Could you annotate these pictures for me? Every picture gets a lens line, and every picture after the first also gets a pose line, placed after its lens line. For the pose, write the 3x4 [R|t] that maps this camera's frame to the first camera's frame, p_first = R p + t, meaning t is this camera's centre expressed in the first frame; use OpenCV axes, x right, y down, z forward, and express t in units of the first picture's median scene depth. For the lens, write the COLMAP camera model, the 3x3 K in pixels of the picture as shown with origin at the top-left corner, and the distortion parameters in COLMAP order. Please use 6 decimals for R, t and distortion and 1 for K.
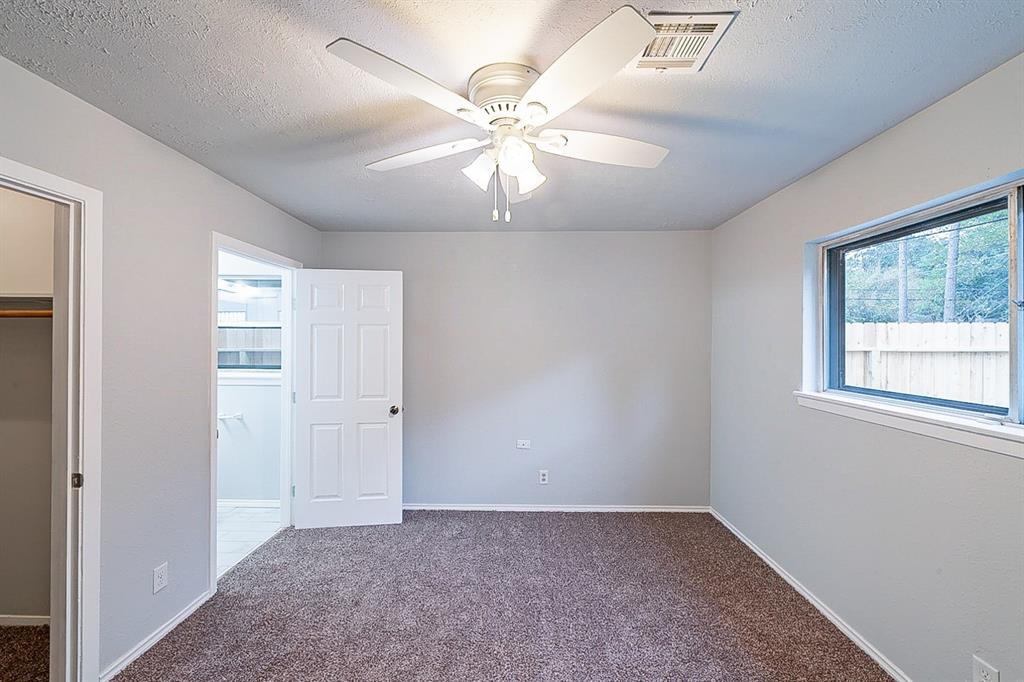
lens RADIAL K [[393.8, 0, 514.9], [0, 393.8, 340.5], [0, 0, 1]] dist [-0.001086, -0.000159]
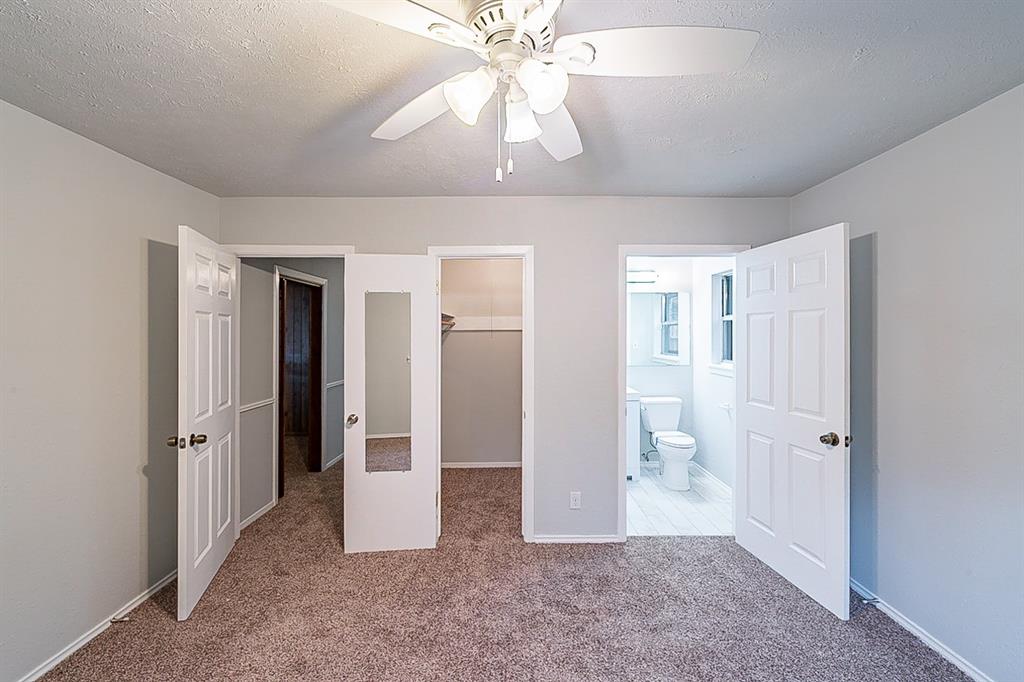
lens RADIAL K [[404.3, 0, 517.1], [0, 404.3, 336.2], [0, 0, 1]] dist [-0.000079, -0.000015]
pose [[0.027529, -0.001992, -0.999619, 0.351533], [0.011310, 0.999935, -0.001682, 0.002518], [0.999557, -0.011260, 0.027549, 0.471074]]
